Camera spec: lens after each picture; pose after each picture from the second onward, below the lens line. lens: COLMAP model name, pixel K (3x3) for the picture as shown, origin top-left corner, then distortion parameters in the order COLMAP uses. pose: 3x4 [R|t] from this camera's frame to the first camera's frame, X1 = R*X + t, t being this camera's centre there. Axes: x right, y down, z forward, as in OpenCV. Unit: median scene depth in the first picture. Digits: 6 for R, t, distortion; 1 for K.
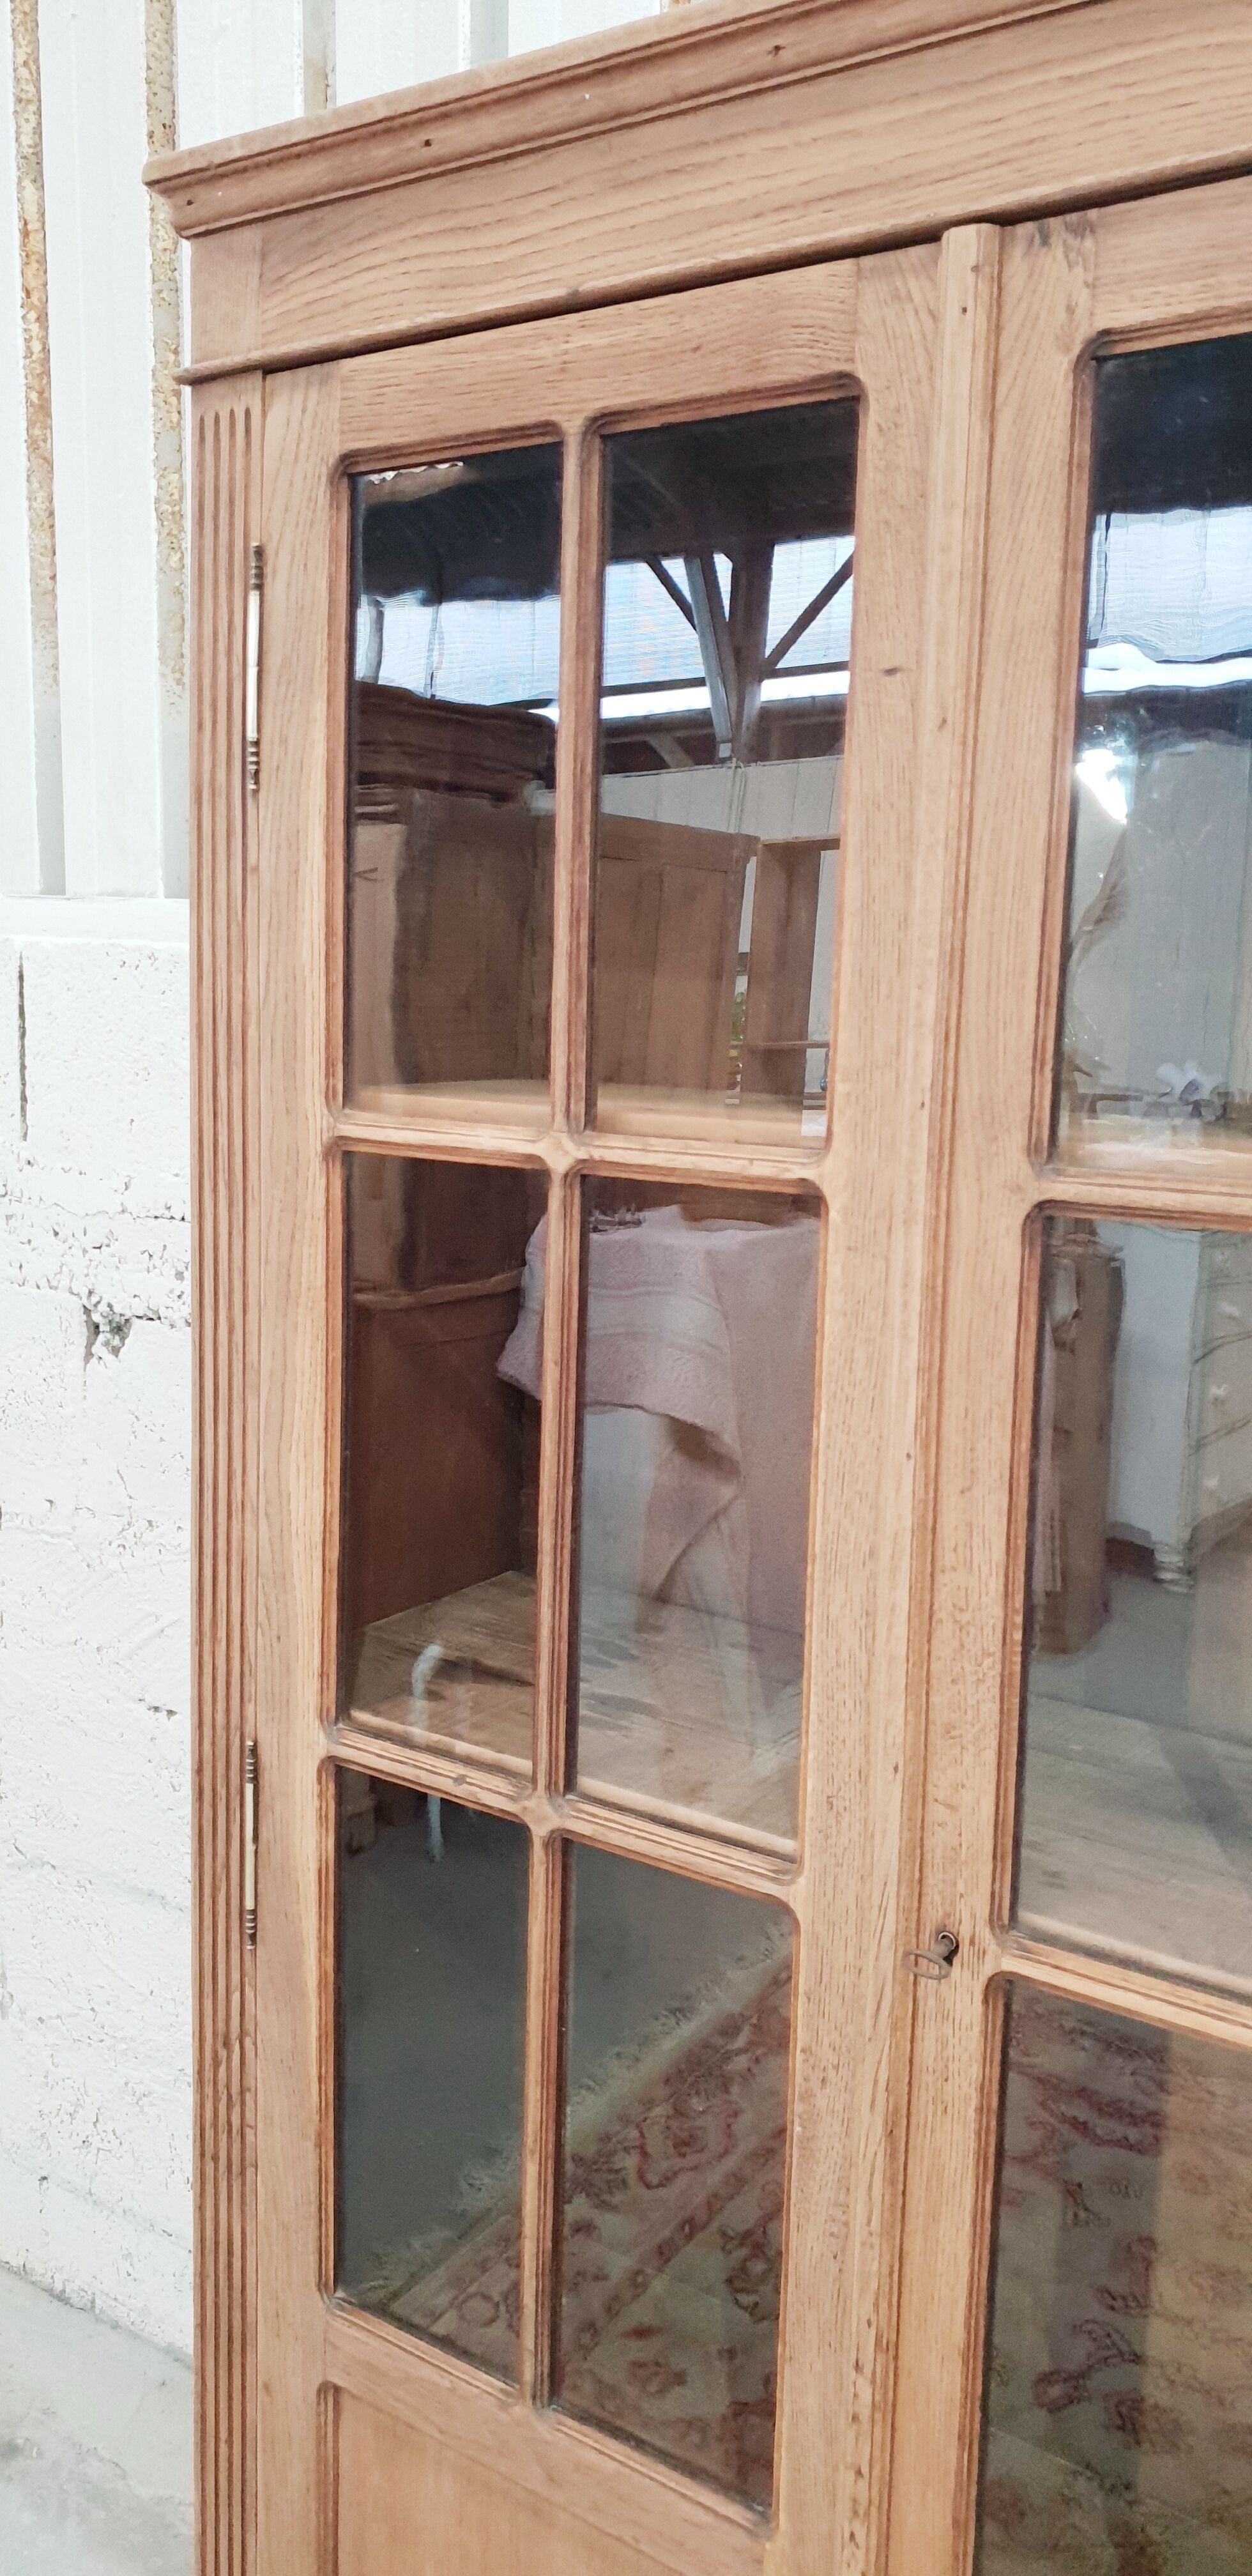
lens RADIAL K [[1999.2, 0, 659.2], [0, 1999.2, 1284.6], [0, 0, 1]] dist [0.024988, -0.026109]
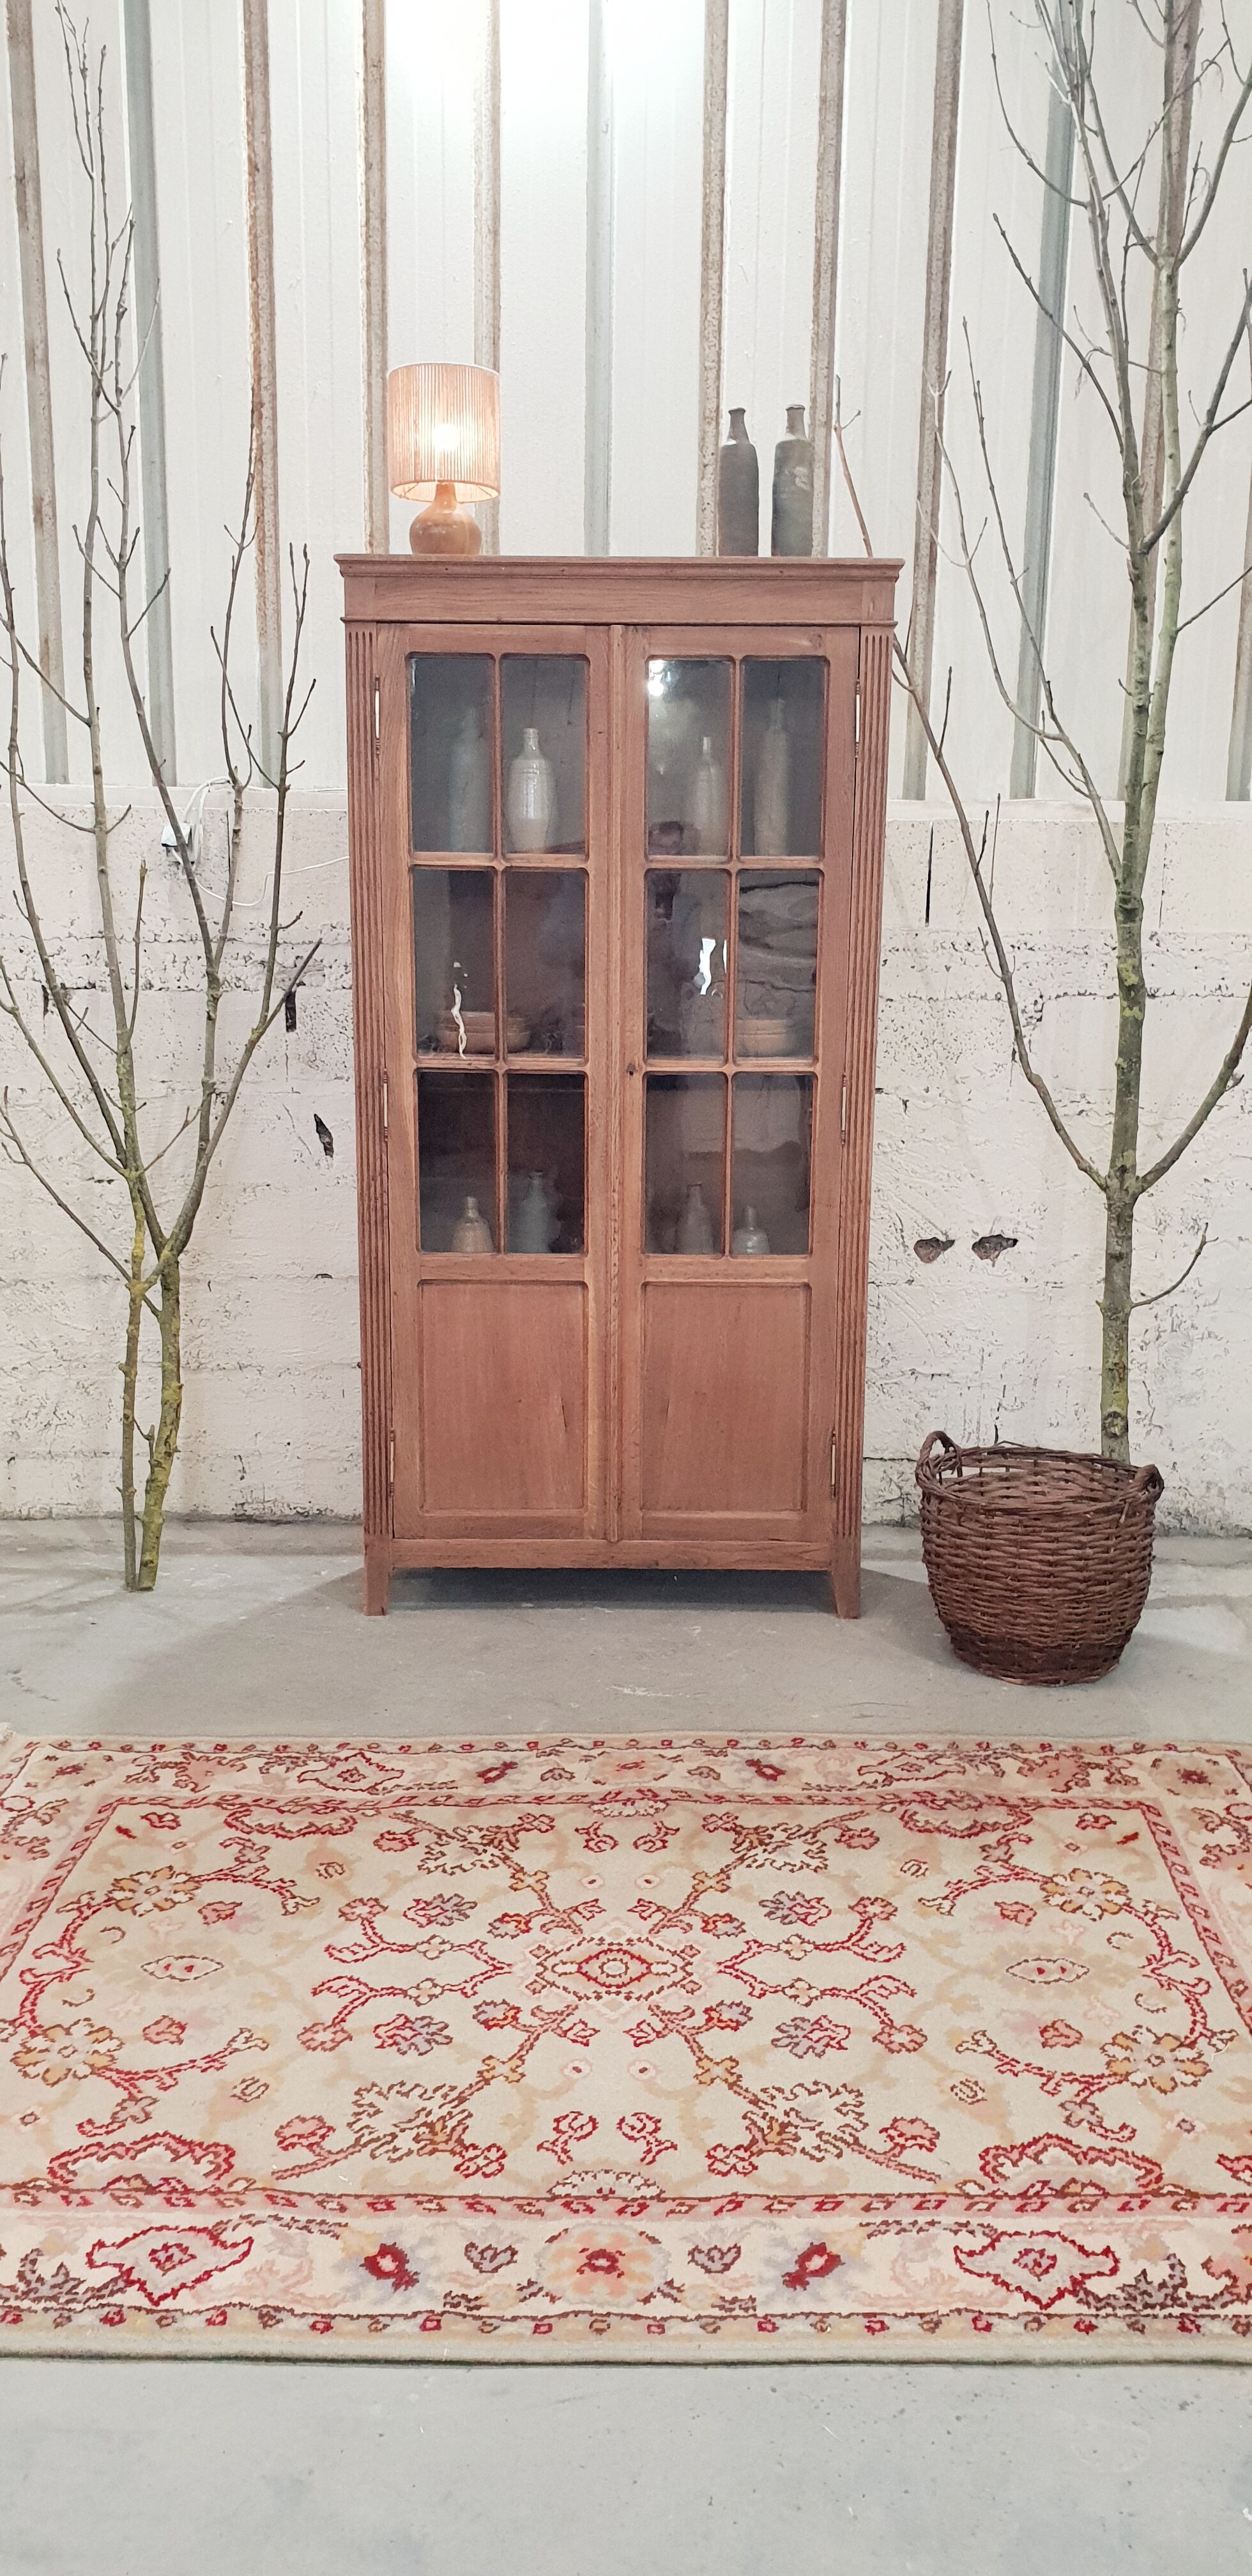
lens RADIAL K [[1999.2, 0, 652.6], [0, 1999.2, 1300.4], [0, 0, 1]] dist [0.024988, -0.026109]
pose [[0.831253, -0.127151, 0.541156, -1.897400], [0.093283, 0.991591, 0.089698, 0.417466], [-0.548011, -0.024081, 0.836124, -2.170725]]
